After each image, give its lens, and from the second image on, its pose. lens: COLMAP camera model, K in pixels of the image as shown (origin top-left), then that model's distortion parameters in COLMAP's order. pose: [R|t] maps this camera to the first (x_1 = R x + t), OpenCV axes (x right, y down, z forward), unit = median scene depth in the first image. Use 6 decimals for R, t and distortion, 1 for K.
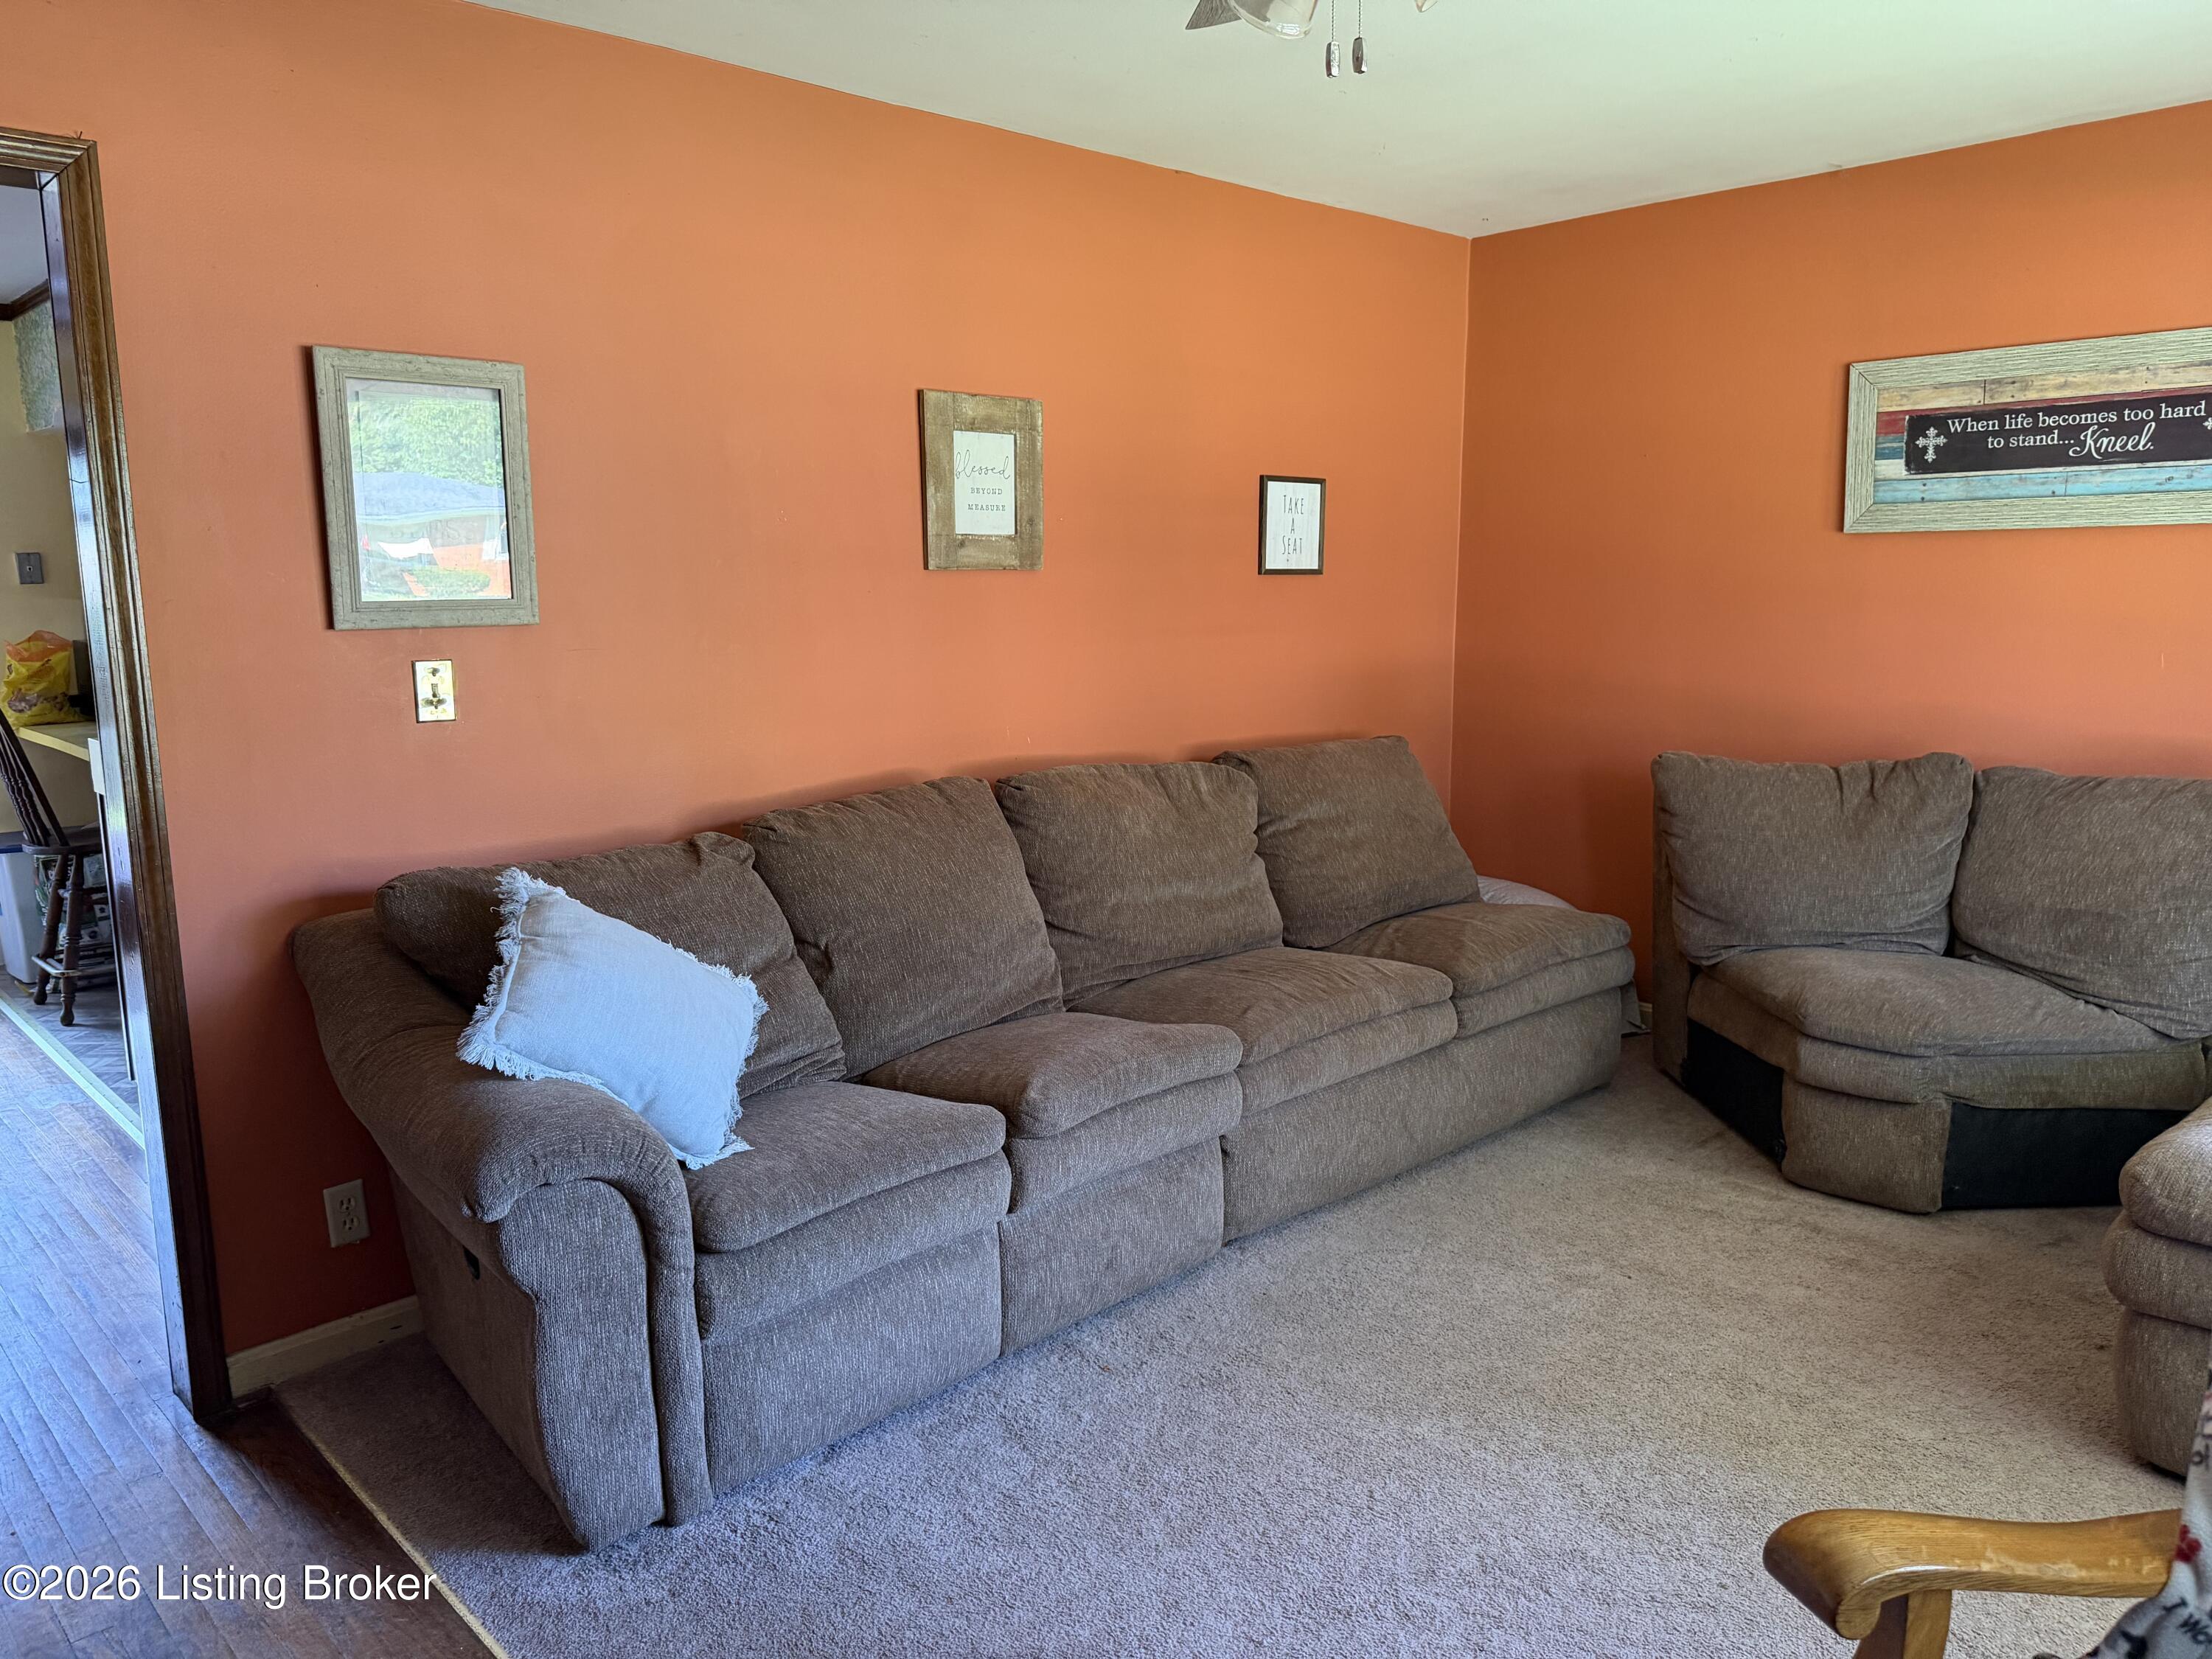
lens RADIAL K [[1543.0, 0, 1121.8], [0, 1543.0, 828.1], [0, 0, 1]] dist [0.061470, -0.077401]
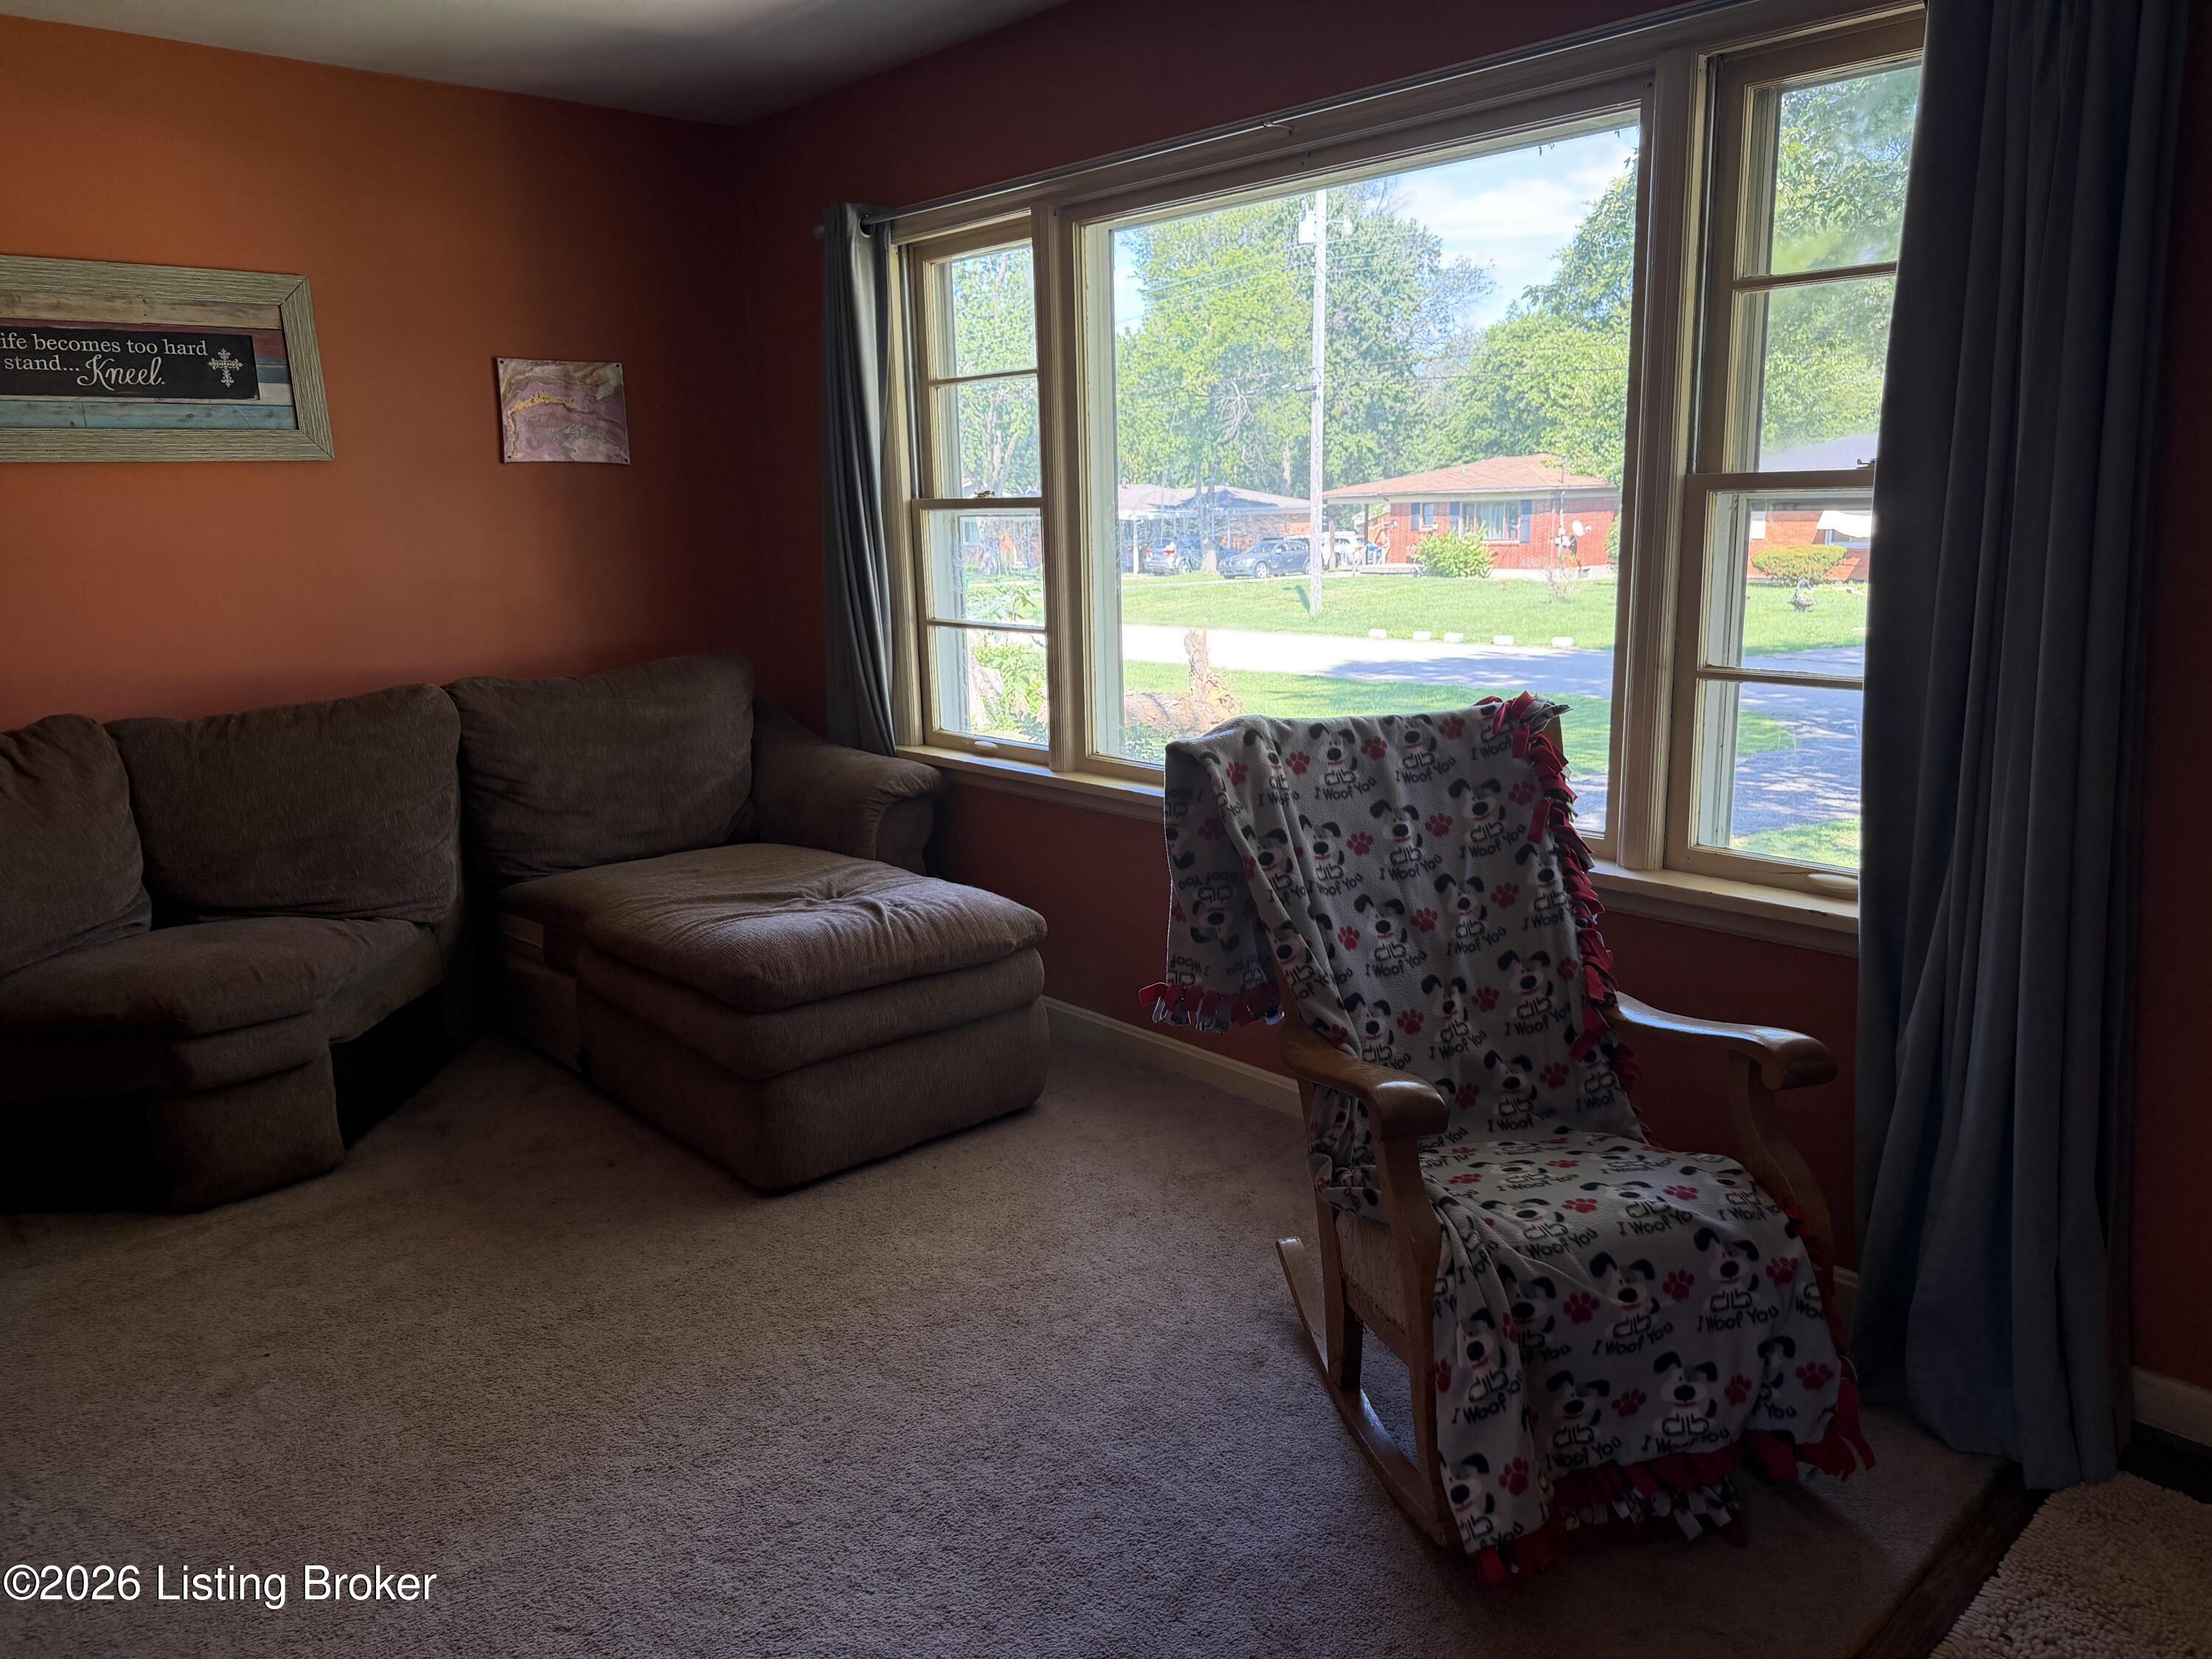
lens RADIAL K [[1543.0, 0, 1098.0], [0, 1543.0, 843.4], [0, 0, 1]] dist [0.061470, -0.077401]
pose [[0.036335, -0.202034, 0.978704, -0.345493], [0.178010, 0.964997, 0.192596, -0.045455], [-0.983358, 0.167221, 0.071027, 0.386160]]
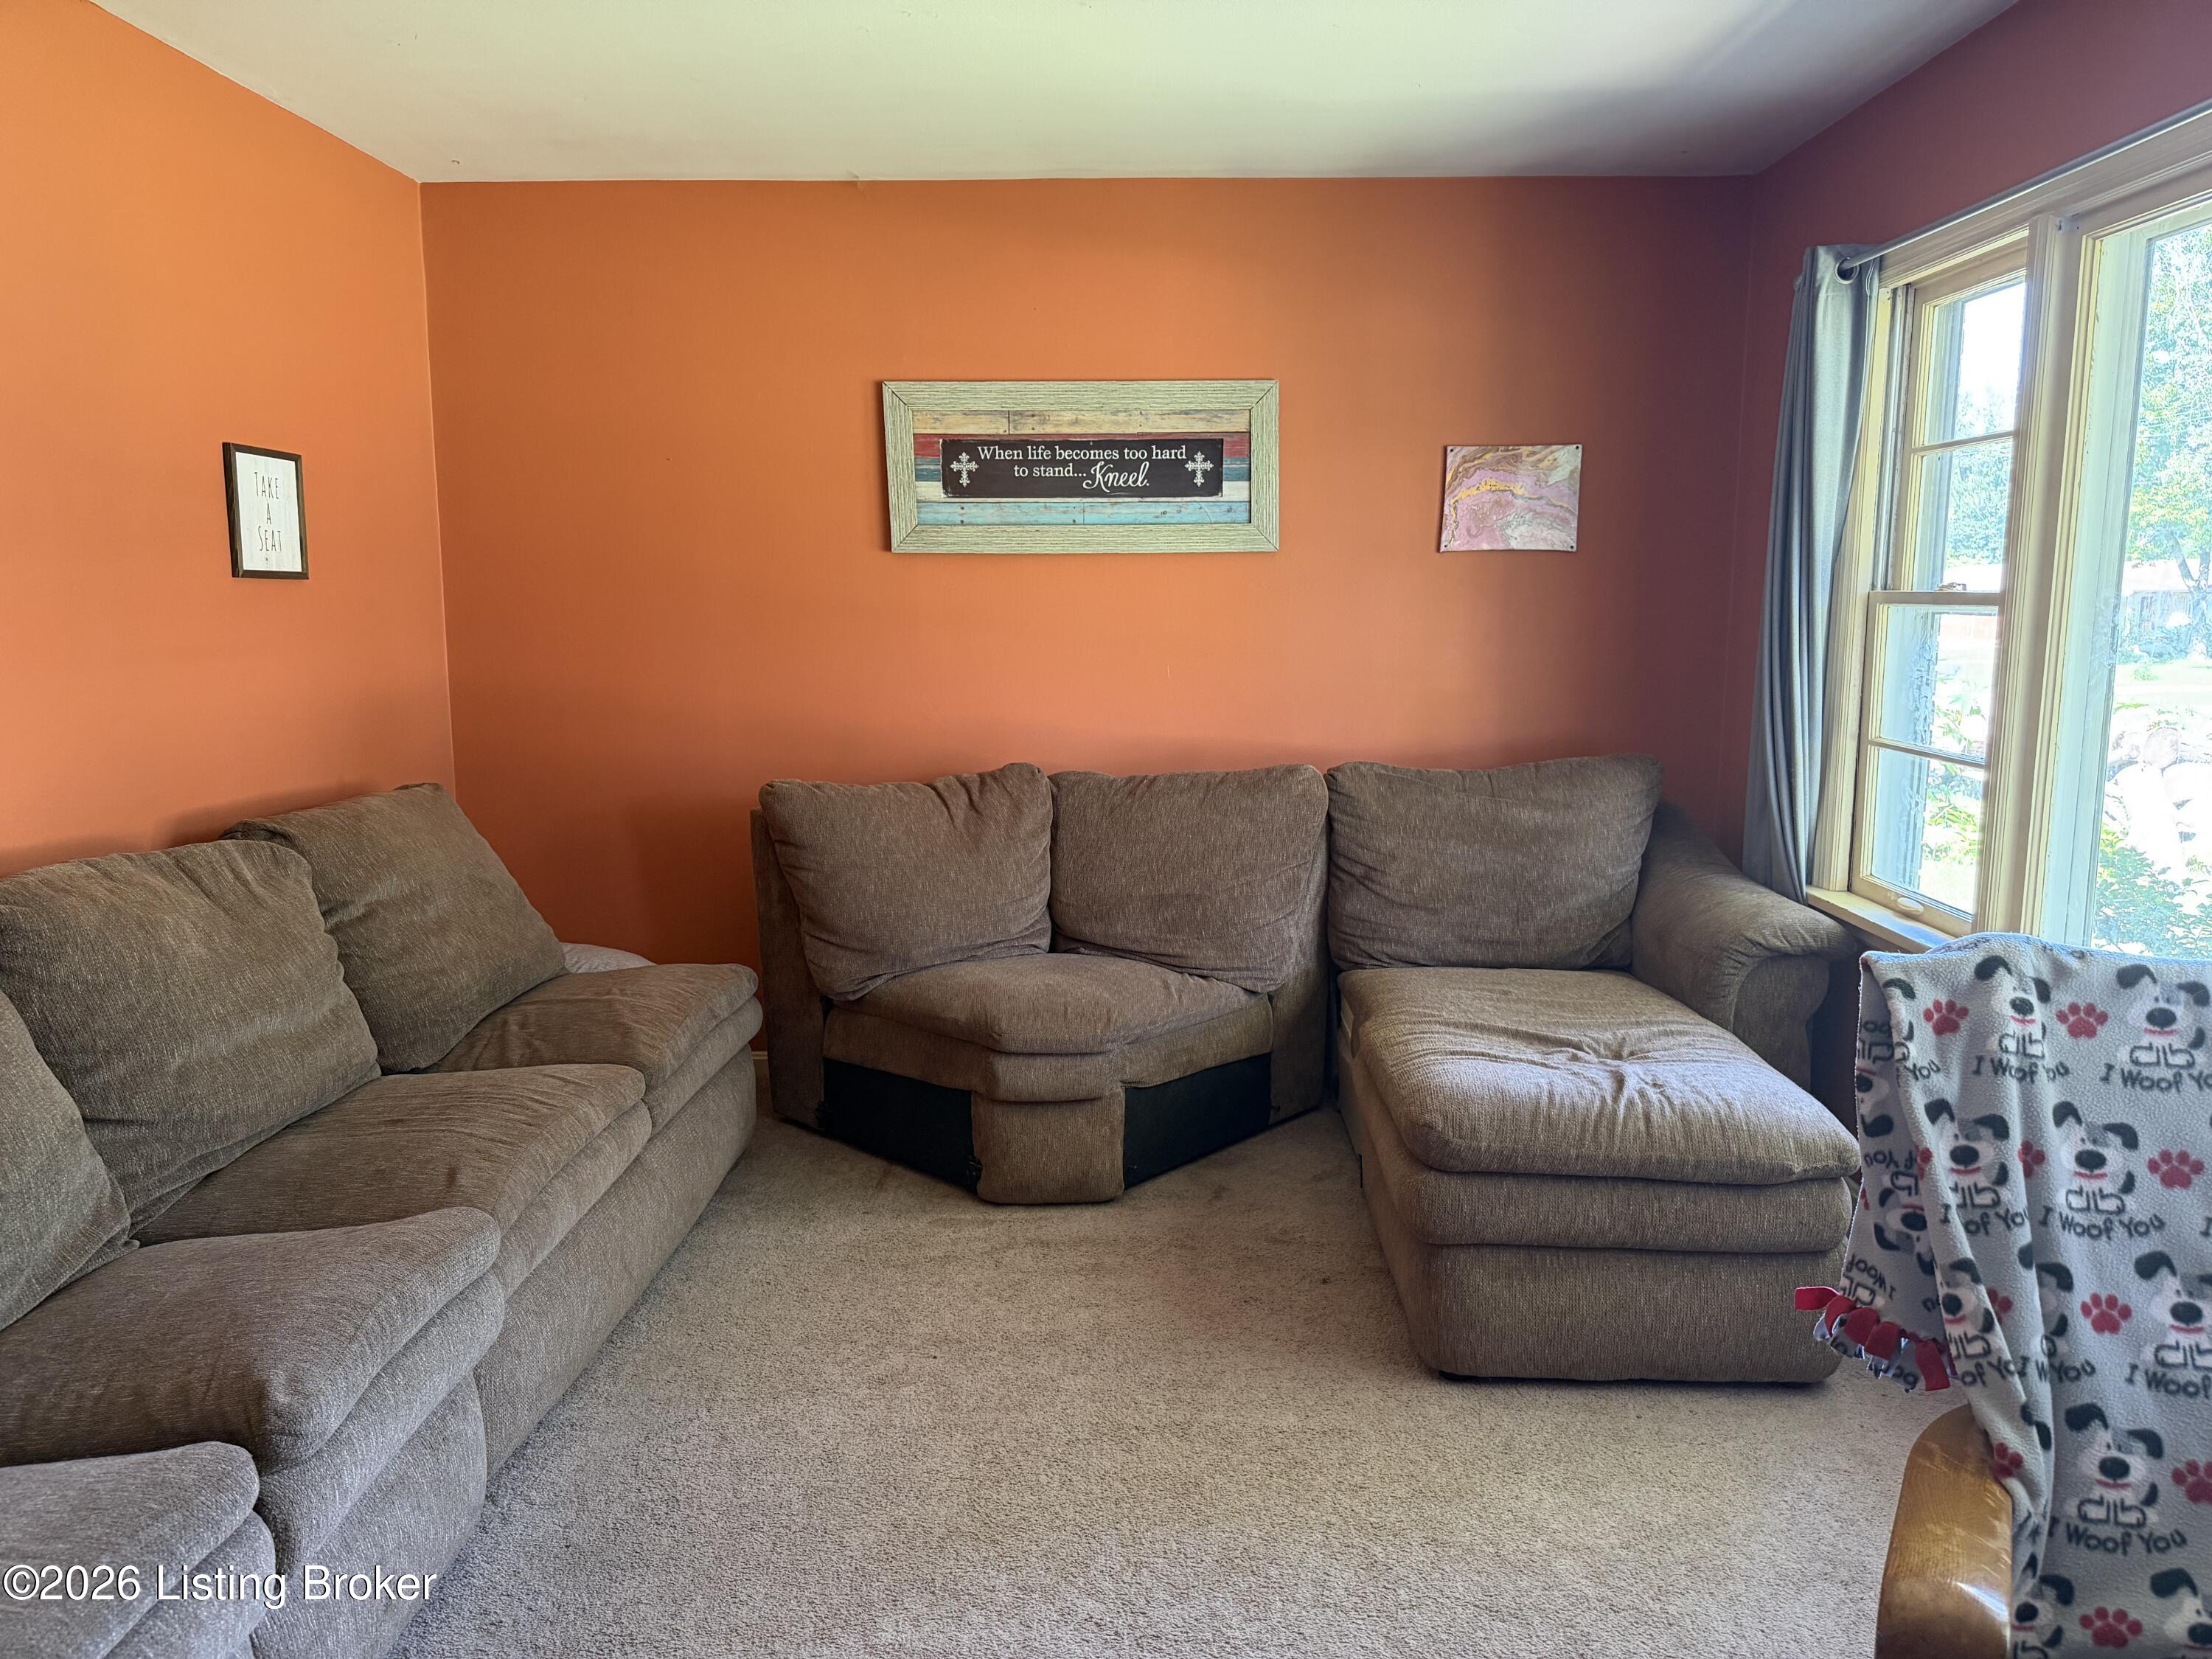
lens RADIAL K [[1543.0, 0, 1109.5], [0, 1543.0, 837.5], [0, 0, 1]] dist [0.061470, -0.077401]
pose [[0.705537, -0.098476, 0.701798, -0.176135], [0.103612, 0.993991, 0.035312, -0.029405], [-0.701058, 0.047800, 0.711500, 0.223438]]
